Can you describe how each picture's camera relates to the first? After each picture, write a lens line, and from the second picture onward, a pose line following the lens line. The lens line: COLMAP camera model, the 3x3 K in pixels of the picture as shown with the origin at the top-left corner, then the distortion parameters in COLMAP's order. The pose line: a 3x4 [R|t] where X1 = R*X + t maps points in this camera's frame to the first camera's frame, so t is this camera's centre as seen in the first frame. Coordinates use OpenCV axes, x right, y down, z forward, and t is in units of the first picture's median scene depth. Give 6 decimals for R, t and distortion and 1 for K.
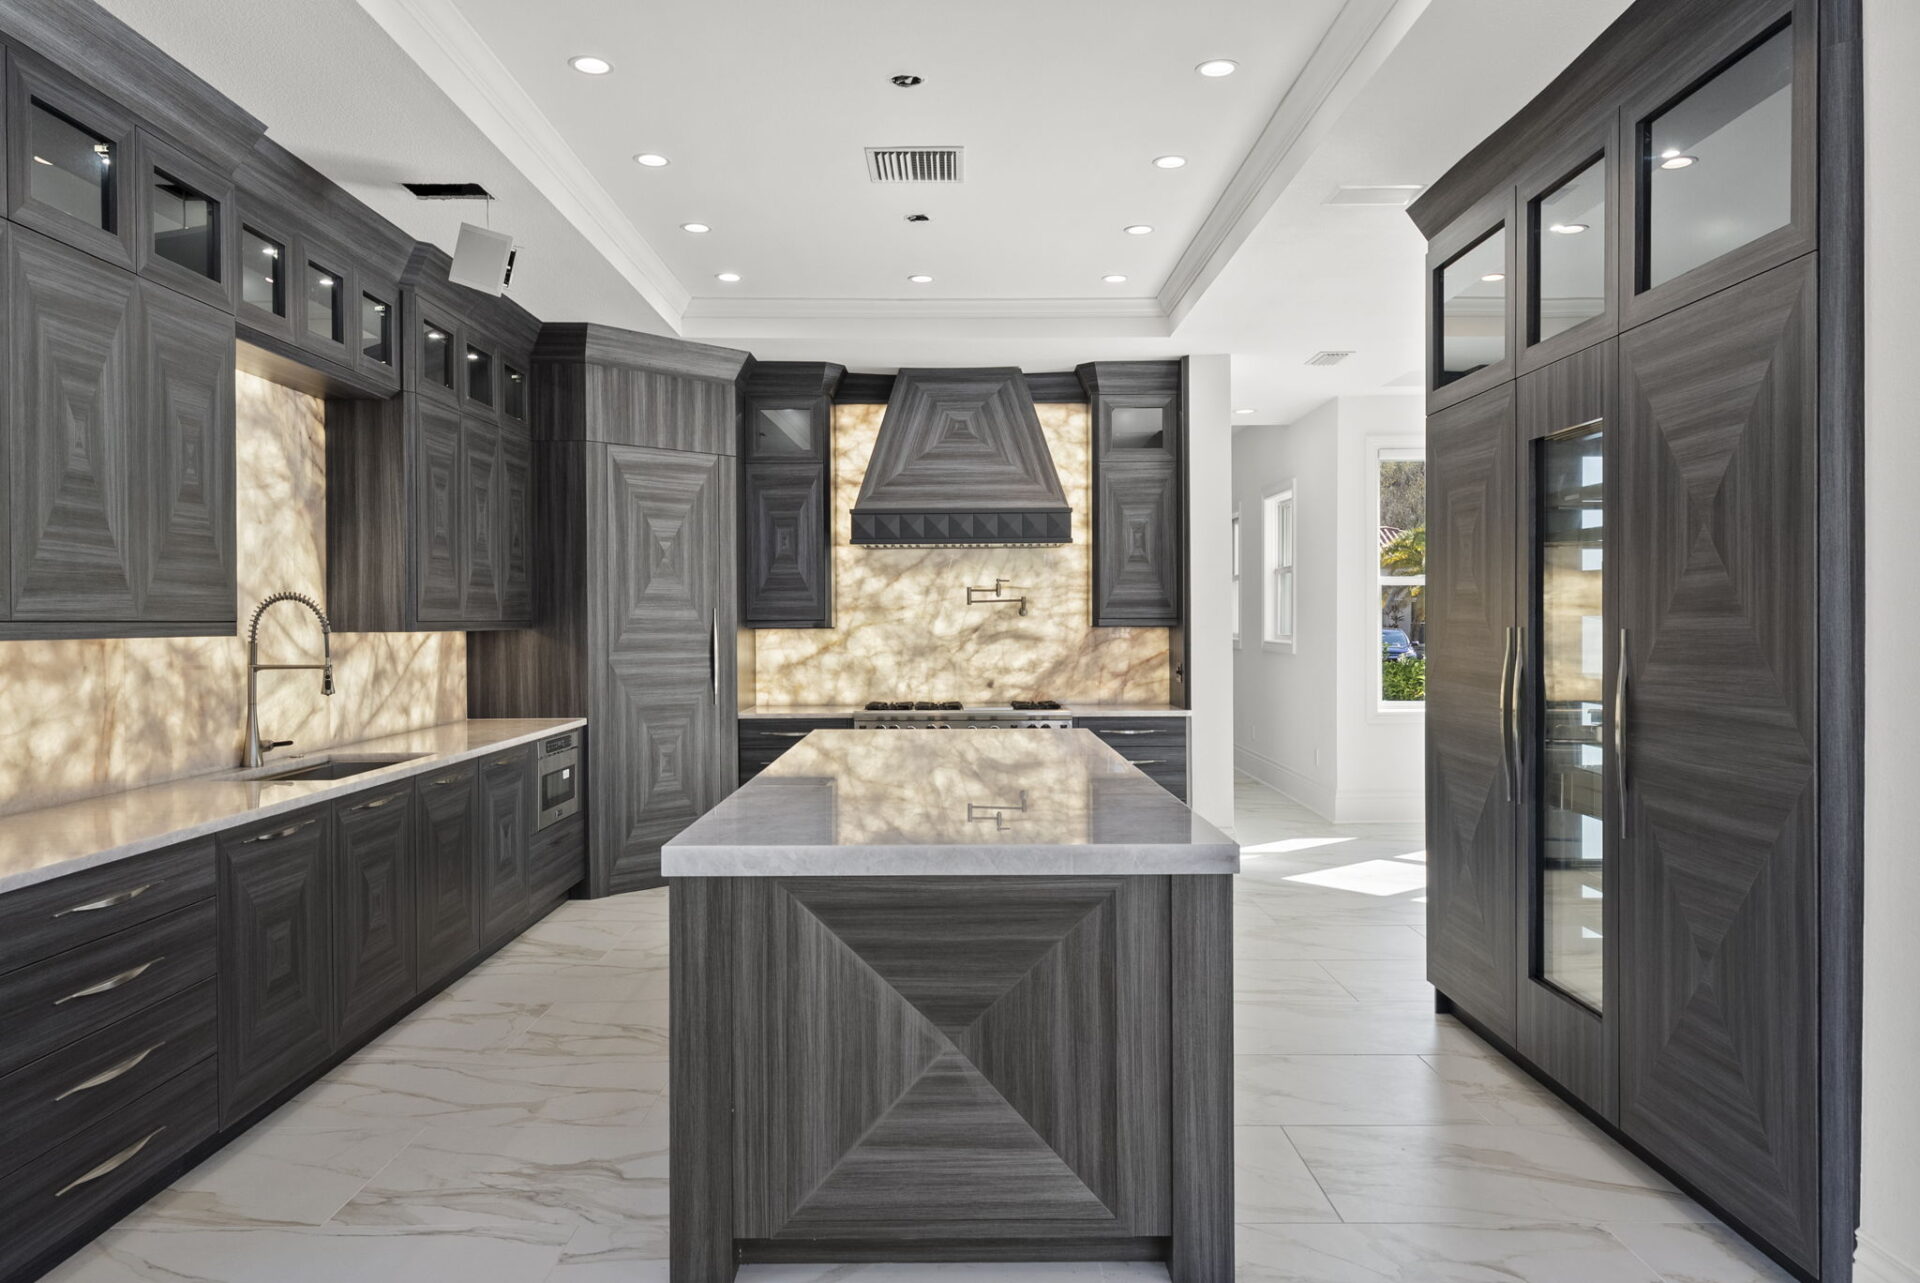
lens RADIAL K [[1293.7, 0, 960.2], [0, 1293.7, 634.7], [0, 0, 1]] dist [-0.000575, -0.000125]
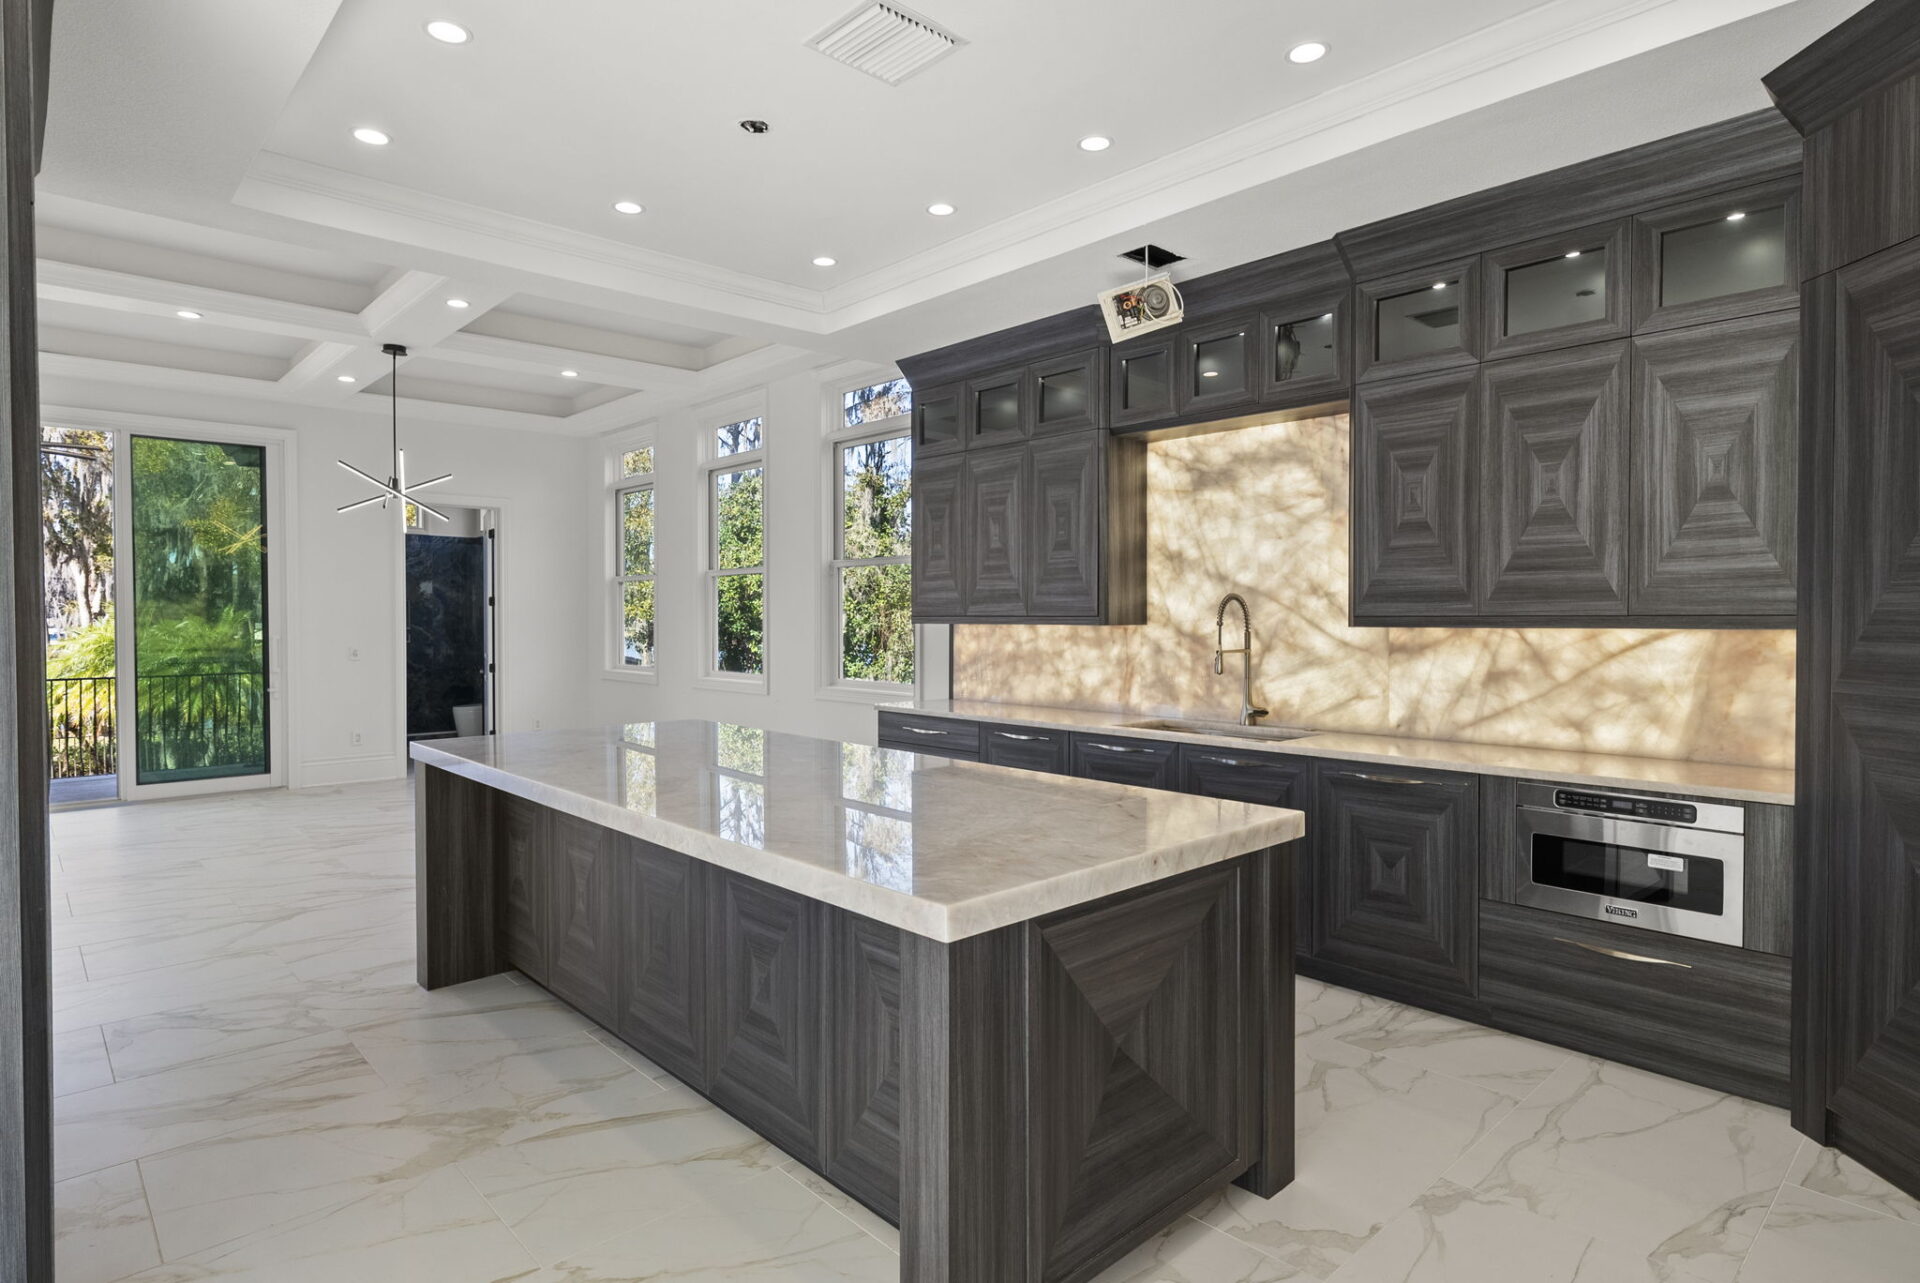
lens RADIAL K [[1011.3, 0, 958.6], [0, 1011.3, 631.4], [0, 0, 1]] dist [-0.001715, -0.000115]
pose [[-0.728010, 0.016132, -0.685377, 0.415736], [-0.003398, 0.999626, 0.027138, -0.023656], [0.685558, 0.022086, -0.727683, 1.698096]]
